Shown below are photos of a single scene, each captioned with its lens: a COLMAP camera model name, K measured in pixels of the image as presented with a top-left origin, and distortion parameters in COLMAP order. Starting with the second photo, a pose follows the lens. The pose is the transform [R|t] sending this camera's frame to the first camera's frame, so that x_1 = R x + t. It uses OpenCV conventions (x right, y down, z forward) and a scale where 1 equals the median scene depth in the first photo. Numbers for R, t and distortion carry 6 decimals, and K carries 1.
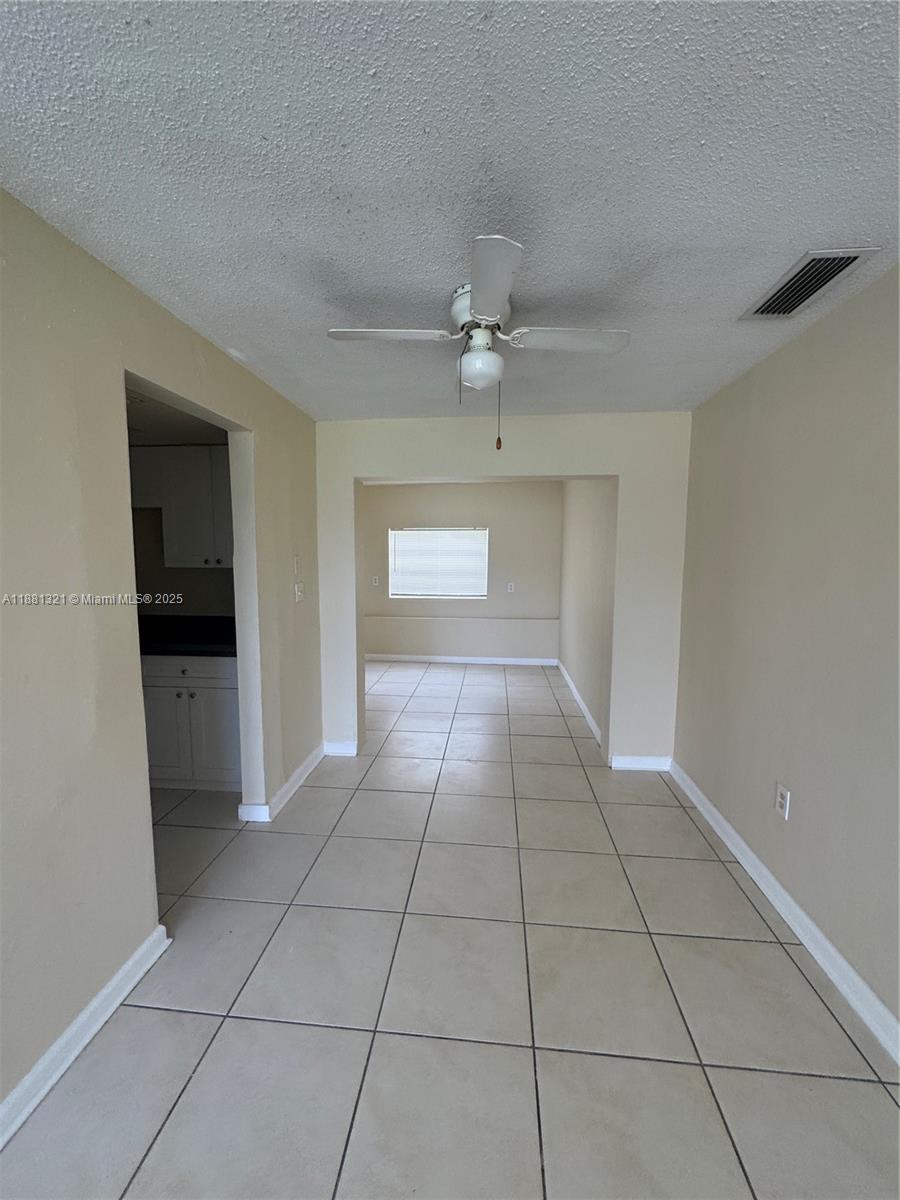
lens RADIAL K [[488.8, 0, 450.0], [0, 488.8, 600.0], [0, 0, 1]] dist [-0.001972, -0.000114]
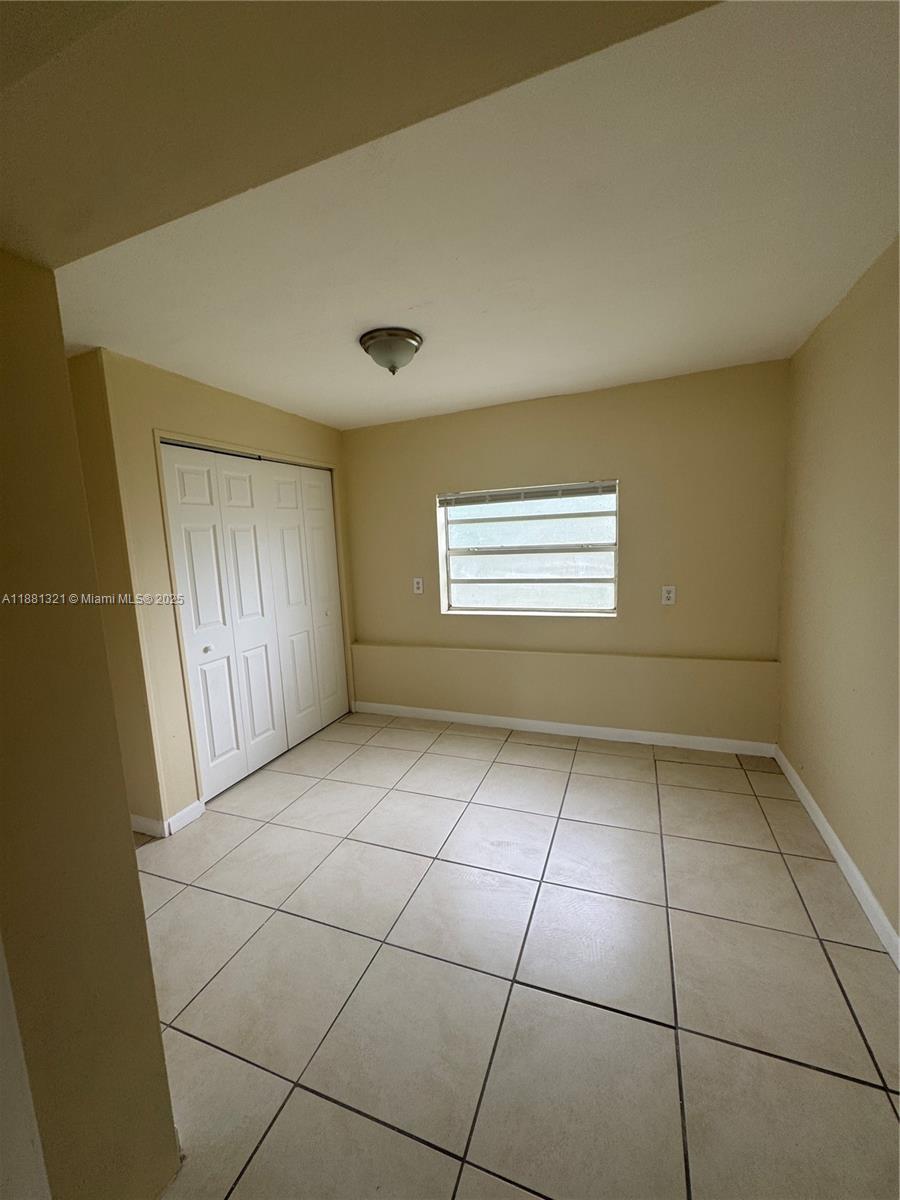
lens RADIAL K [[447.0, 0, 416.5], [0, 447.0, 613.2], [0, 0, 1]] dist [-0.013399, 0.000032]
pose [[0.934681, -0.011185, -0.355312, 0.042379], [0.035609, 0.997424, 0.062276, -0.046553], [0.353700, -0.070860, 0.932671, 0.451927]]
